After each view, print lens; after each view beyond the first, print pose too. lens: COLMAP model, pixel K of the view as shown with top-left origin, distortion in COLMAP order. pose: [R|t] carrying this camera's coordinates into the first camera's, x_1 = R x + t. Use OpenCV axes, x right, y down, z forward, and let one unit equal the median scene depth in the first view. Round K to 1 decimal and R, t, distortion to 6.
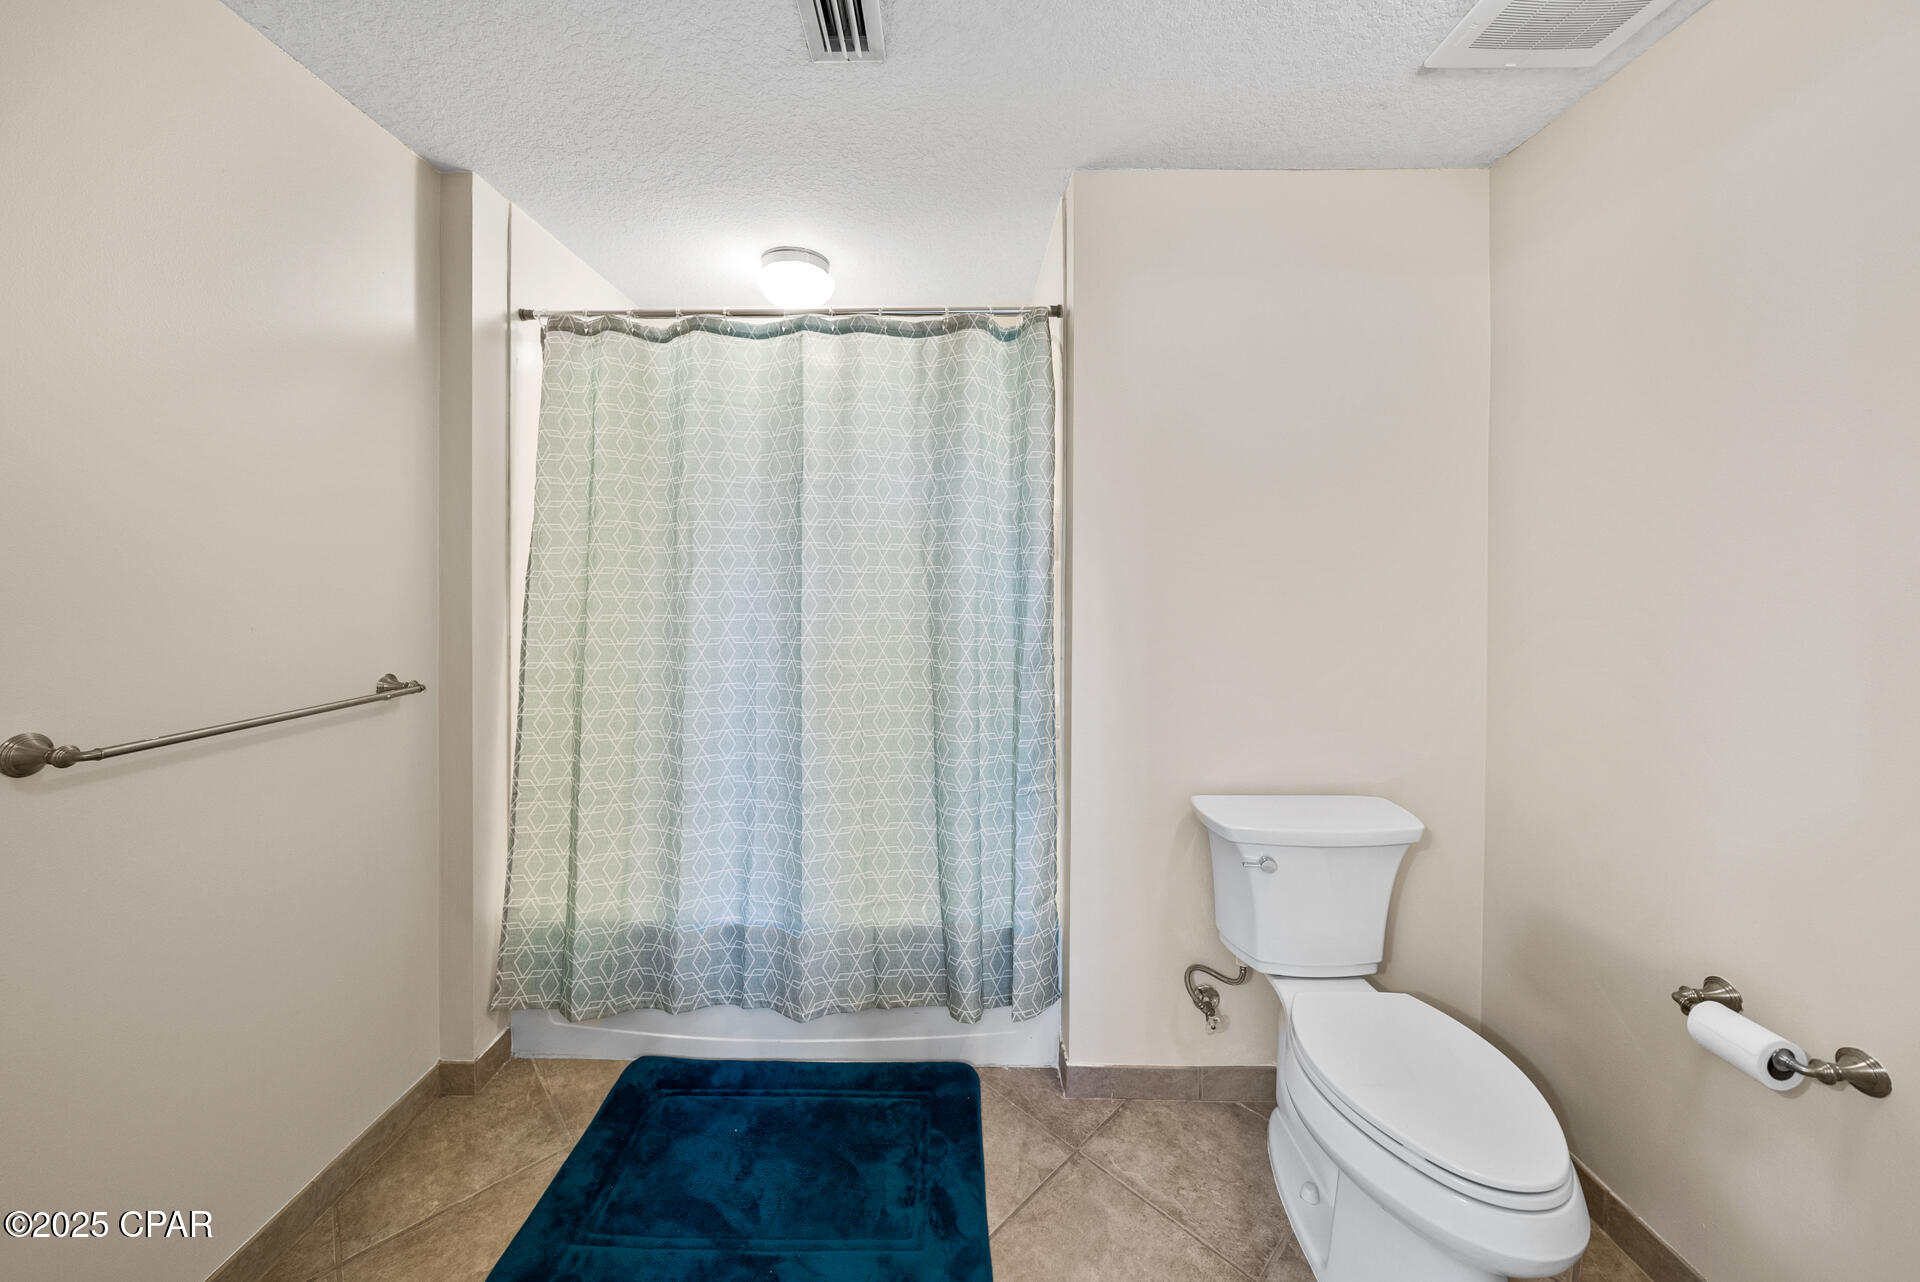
lens RADIAL K [[686.4, 0, 940.1], [0, 686.4, 557.3], [0, 0, 1]] dist [-0.008939, -0.000047]
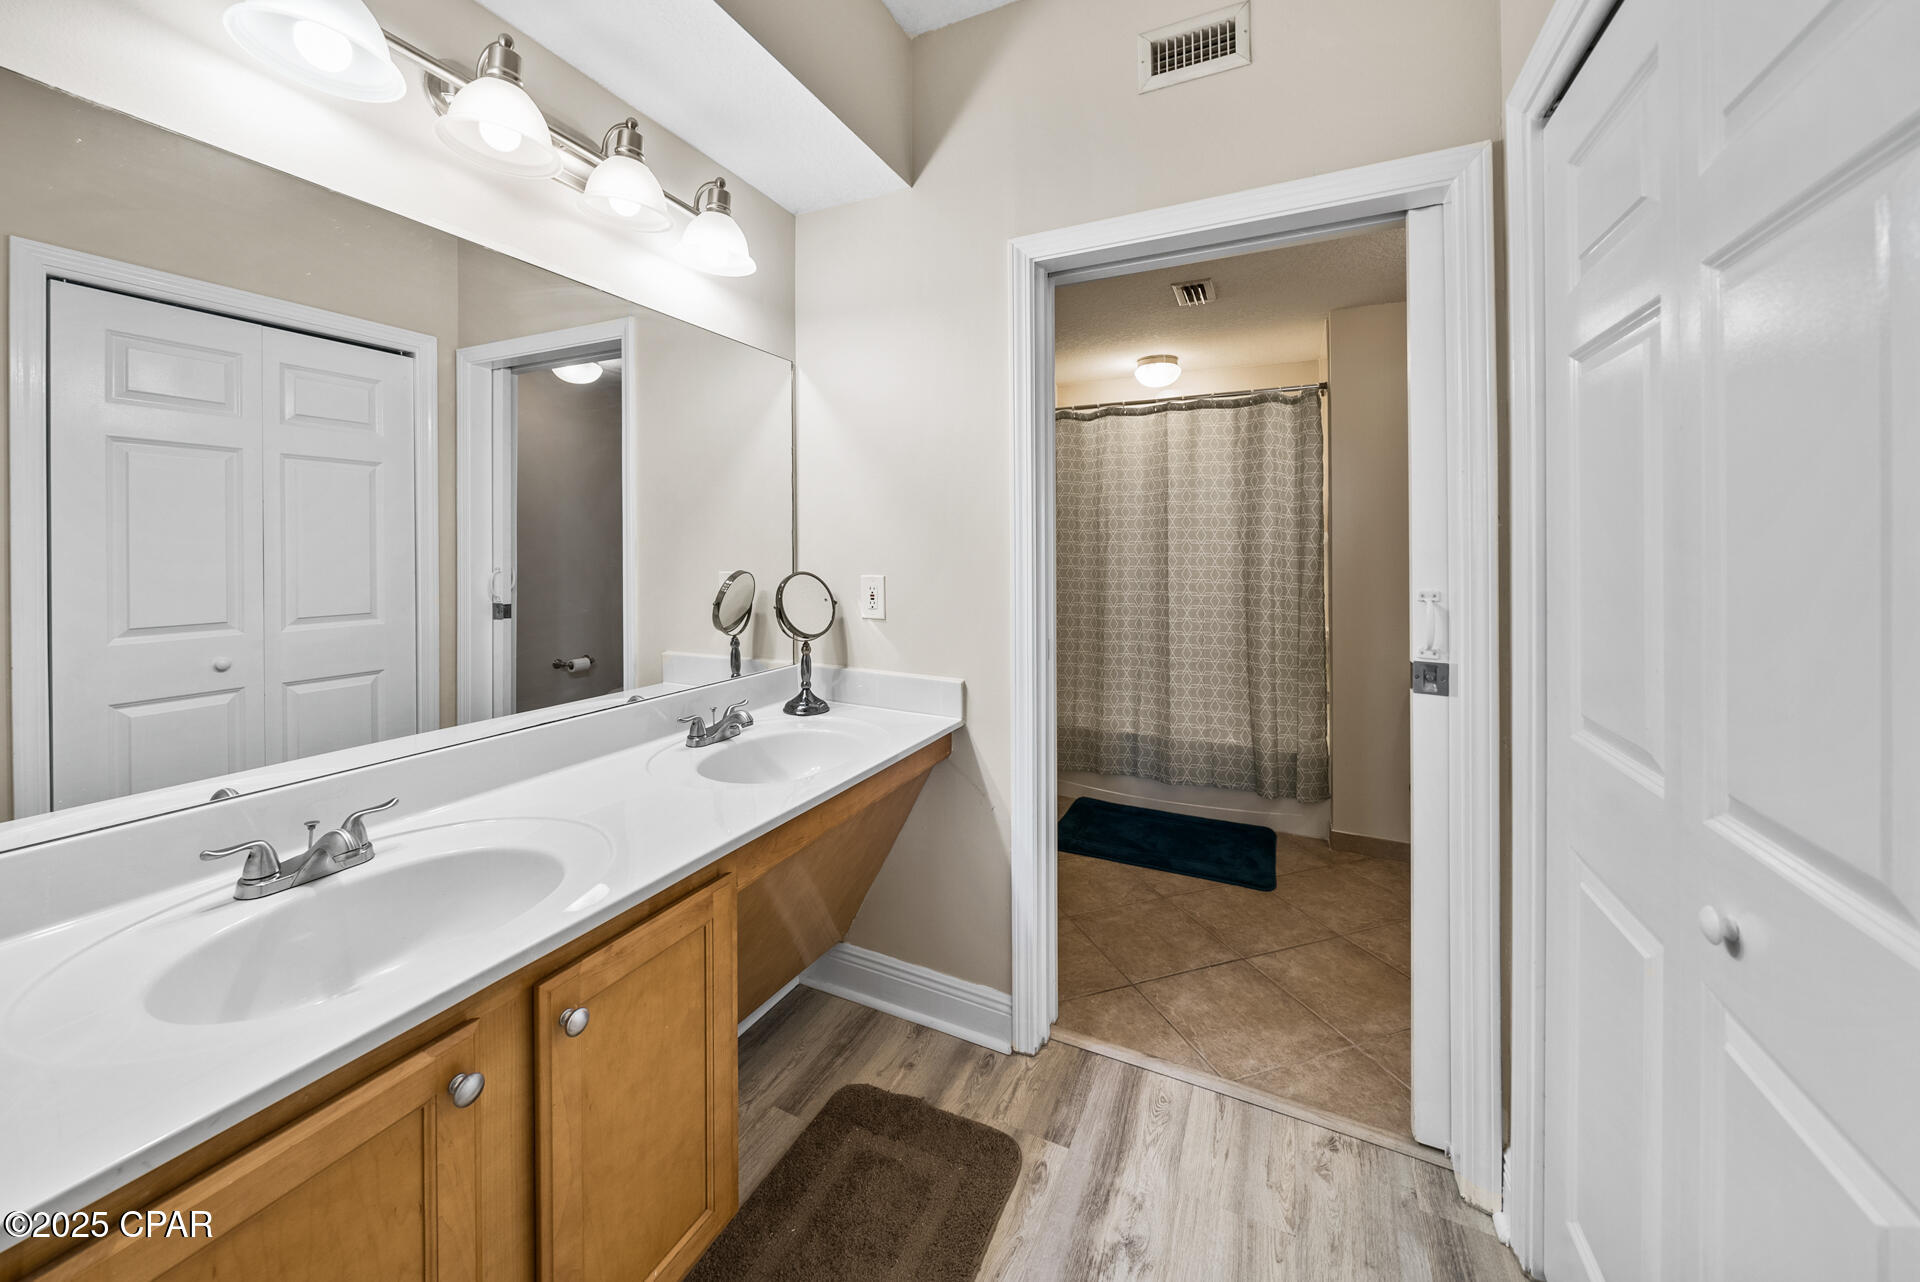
lens RADIAL K [[686.4, 0, 961.6], [0, 686.4, 532.2], [0, 0, 1]] dist [-0.008939, -0.000047]
pose [[0.912808, -0.008191, -0.408306, 0.042642], [0.008994, 0.999960, 0.000046, -0.012926], [0.408289, -0.003715, 0.912845, -0.886568]]
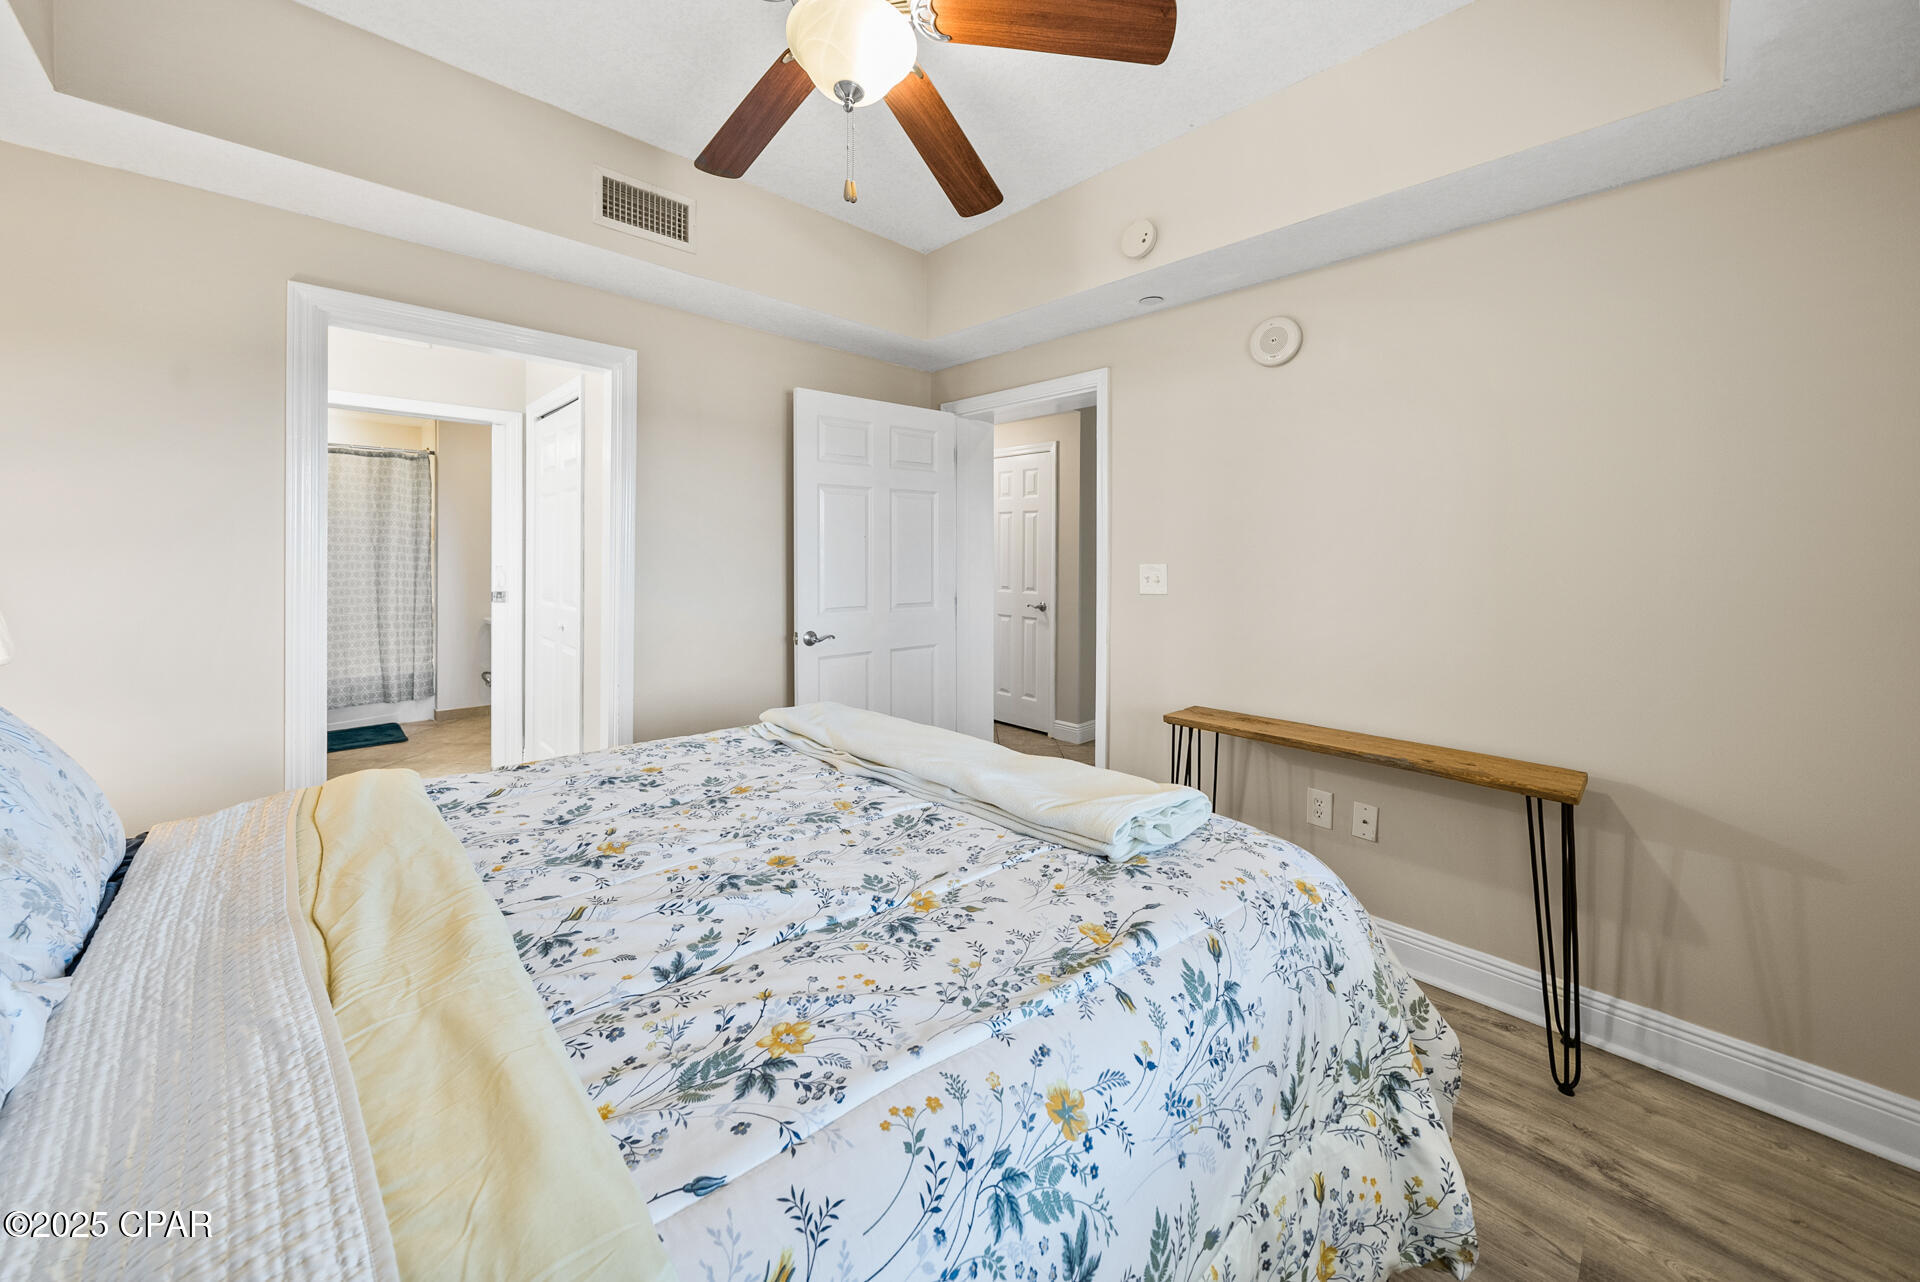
lens RADIAL K [[686.4, 0, 946.2], [0, 686.4, 564.2], [0, 0, 1]] dist [-0.008939, -0.000047]
pose [[0.706596, -0.004326, 0.707604, -0.329061], [-0.017952, 0.999550, 0.024037, -0.009233], [-0.707389, -0.029687, 0.706200, -2.511123]]
